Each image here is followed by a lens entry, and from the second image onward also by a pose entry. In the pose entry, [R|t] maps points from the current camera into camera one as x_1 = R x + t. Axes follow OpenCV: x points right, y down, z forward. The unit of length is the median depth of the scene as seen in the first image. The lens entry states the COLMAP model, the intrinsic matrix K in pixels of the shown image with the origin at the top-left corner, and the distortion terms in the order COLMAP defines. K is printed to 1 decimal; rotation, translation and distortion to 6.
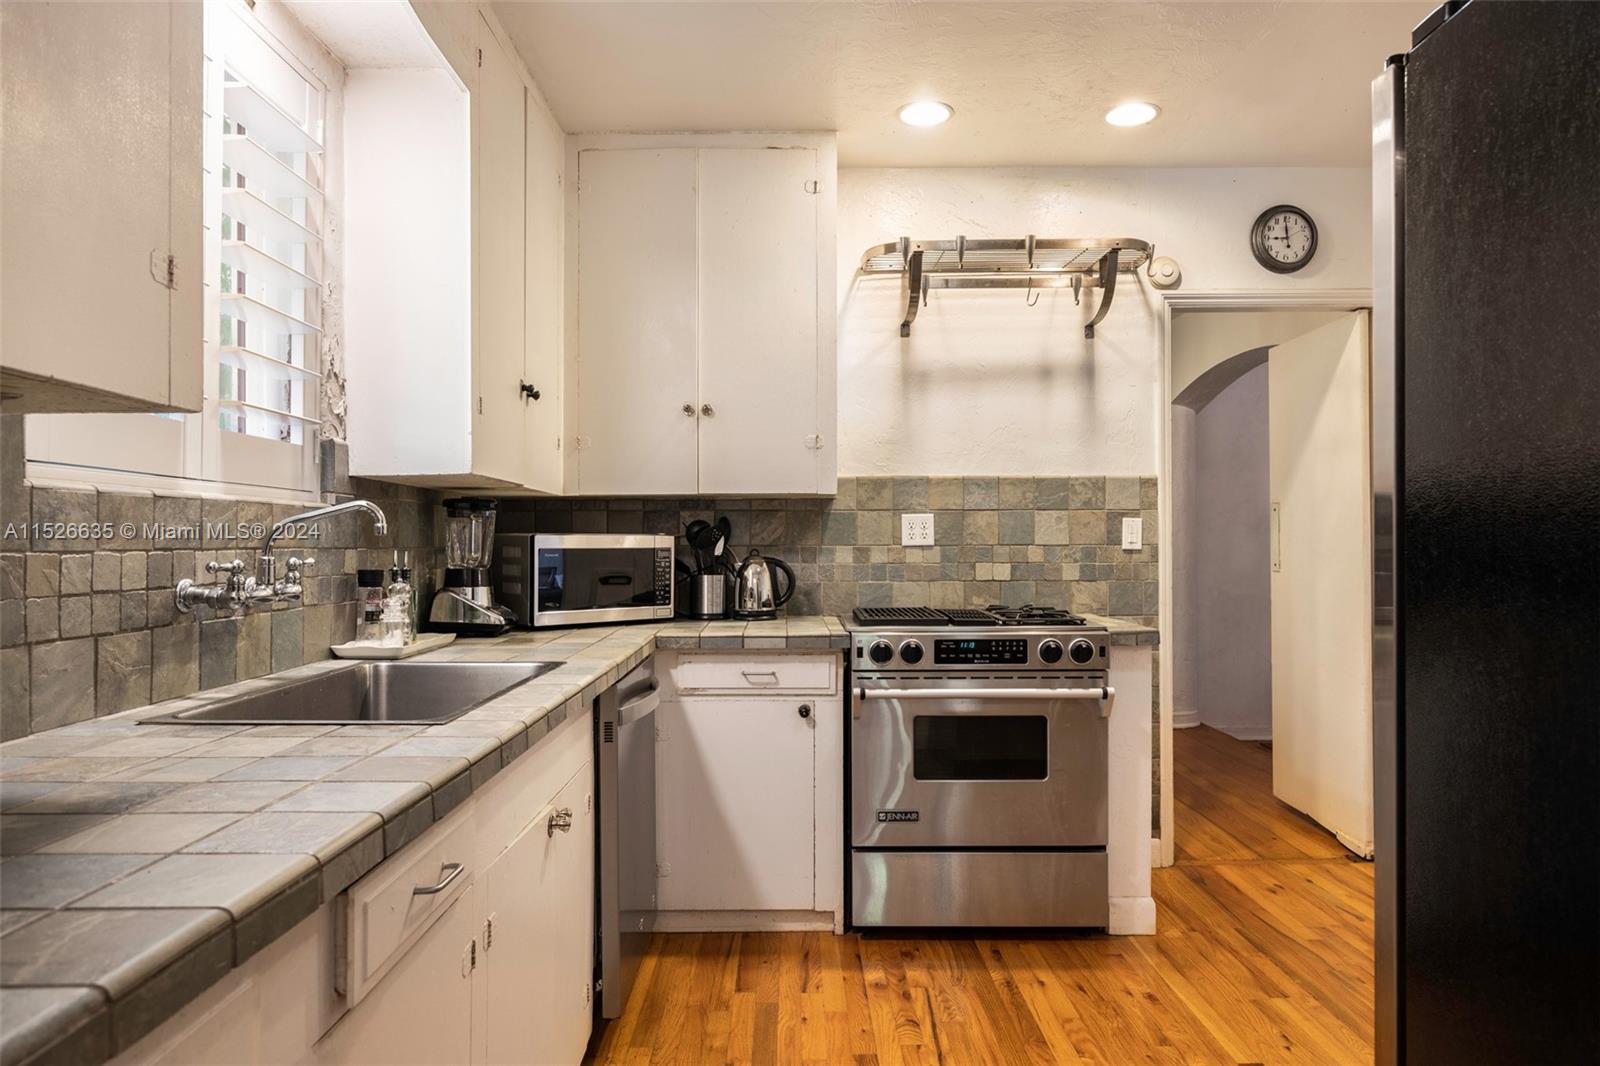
lens RADIAL K [[1041.3, 0, 801.7], [0, 1041.3, 537.3], [0, 0, 1]] dist [-0.003468, -0.000252]
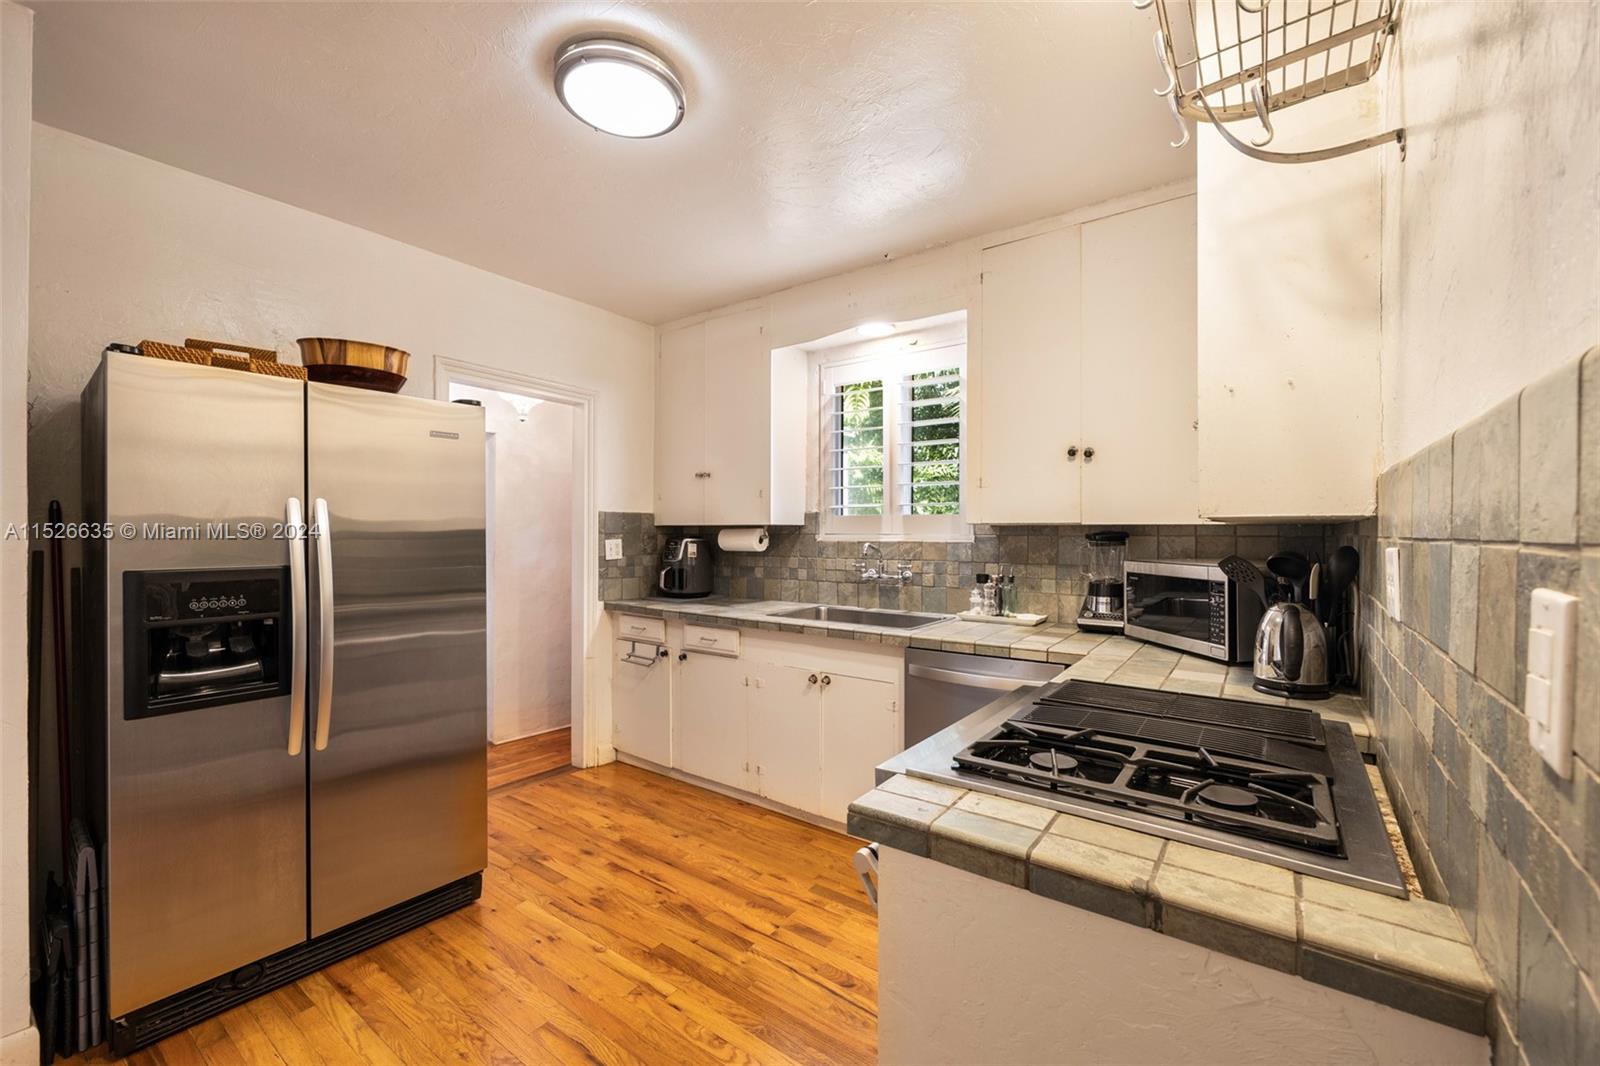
lens RADIAL K [[638.6, 0, 807.3], [0, 638.6, 535.3], [0, 0, 1]] dist [-0.000552, 0.000089]
pose [[-0.598450, -0.001192, -0.801160, 0.992015], [-0.000400, 0.999999, -0.001190, -0.055240], [0.801160, -0.000392, -0.598450, 1.942813]]
